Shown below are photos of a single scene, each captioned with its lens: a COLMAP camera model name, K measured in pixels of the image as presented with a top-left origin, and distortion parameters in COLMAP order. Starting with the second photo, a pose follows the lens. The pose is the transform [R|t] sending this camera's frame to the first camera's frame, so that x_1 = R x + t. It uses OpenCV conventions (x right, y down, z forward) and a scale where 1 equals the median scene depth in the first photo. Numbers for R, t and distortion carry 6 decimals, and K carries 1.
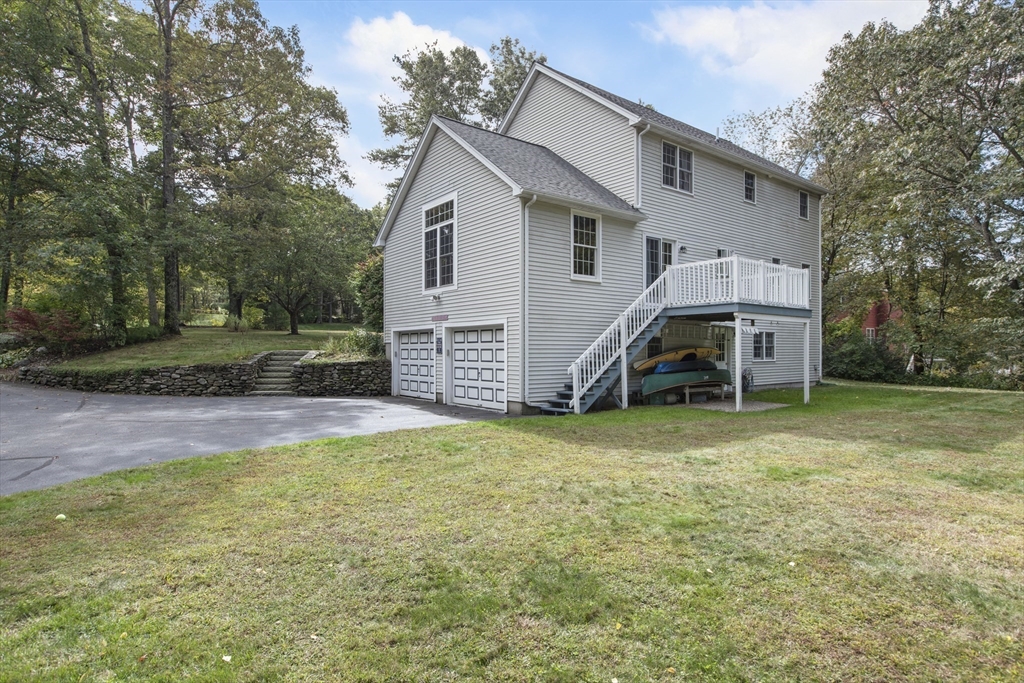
lens RADIAL K [[538.8, 0, 514.2], [0, 538.8, 341.8], [0, 0, 1]] dist [0.003985, 0.000484]
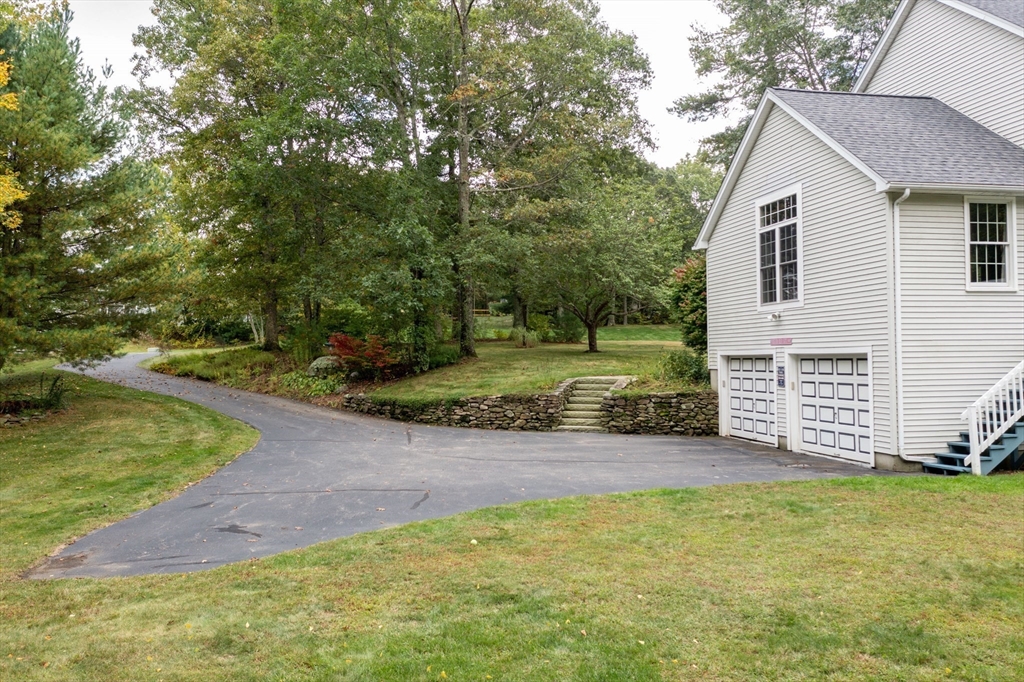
lens RADIAL K [[843.8, 0, 505.2], [0, 843.8, 335.1], [0, 0, 1]] dist [-0.014243, 0.033160]
pose [[0.900575, -0.015200, -0.434434, 0.035982], [0.017042, 0.999855, 0.000344, -0.063879], [0.434366, -0.007713, 0.900704, -0.300561]]
